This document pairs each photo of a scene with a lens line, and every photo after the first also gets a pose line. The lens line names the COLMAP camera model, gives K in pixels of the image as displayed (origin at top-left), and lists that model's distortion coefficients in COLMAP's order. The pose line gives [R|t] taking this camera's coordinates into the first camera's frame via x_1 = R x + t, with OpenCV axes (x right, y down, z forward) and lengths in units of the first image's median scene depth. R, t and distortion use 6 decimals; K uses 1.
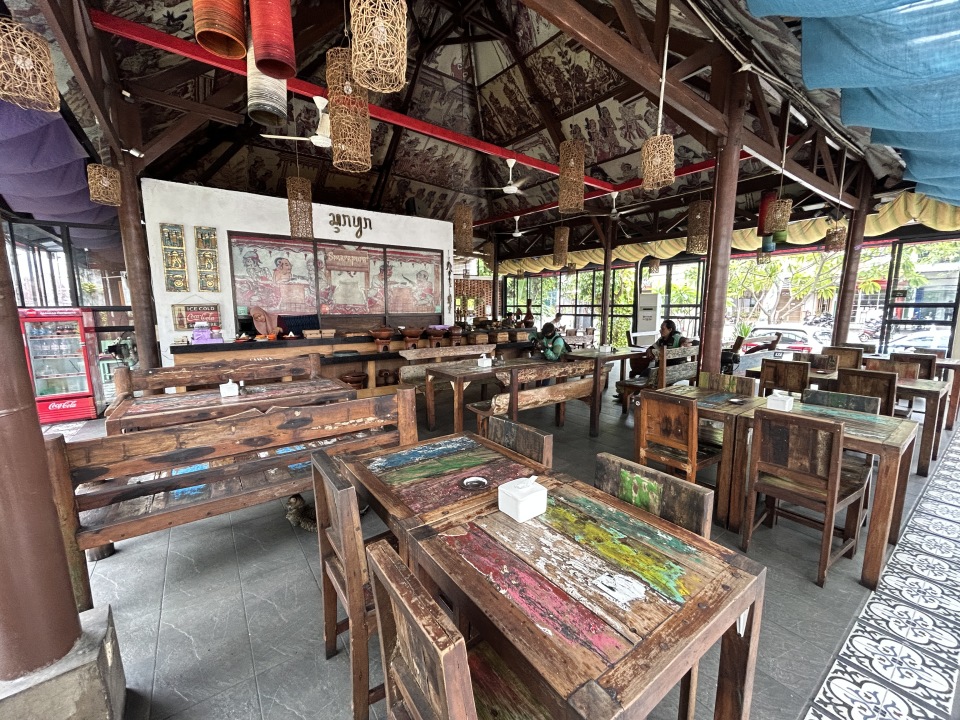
lens RADIAL K [[386.9, 0, 479.6], [0, 386.9, 358.9], [0, 0, 1]] dist [-0.003281, -0.000108]
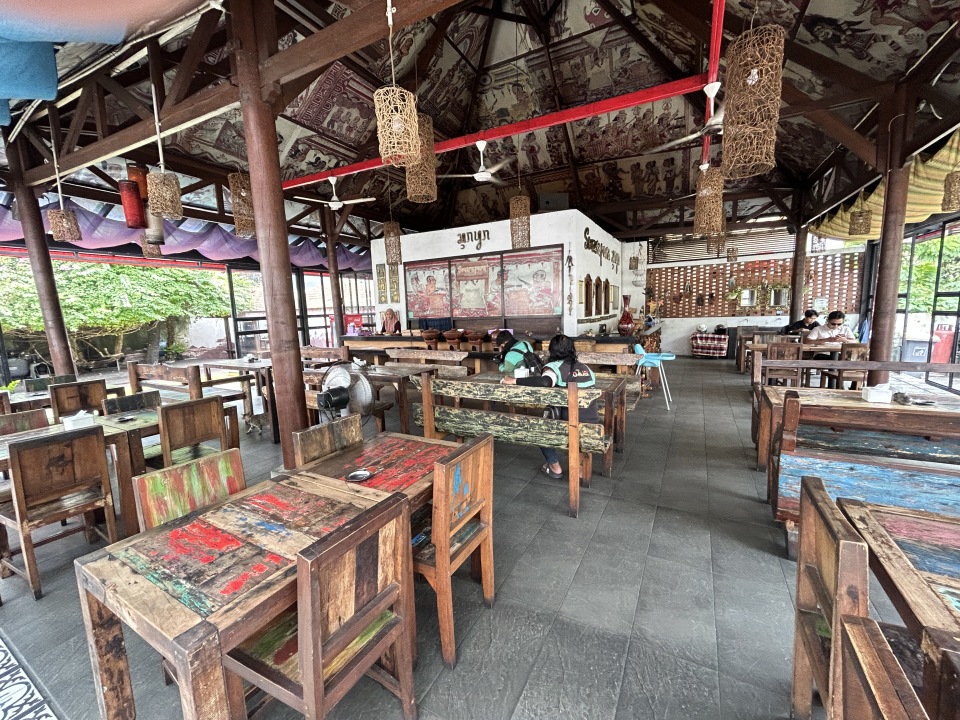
lens RADIAL K [[386.9, 0, 480.7], [0, 386.9, 360.4], [0, 0, 1]] dist [-0.003281, -0.000108]
pose [[0.428001, 0.109448, -0.897127, 0.744335], [-0.088941, 0.992923, 0.078703, -0.079567], [0.899391, 0.046107, 0.434706, 0.525786]]
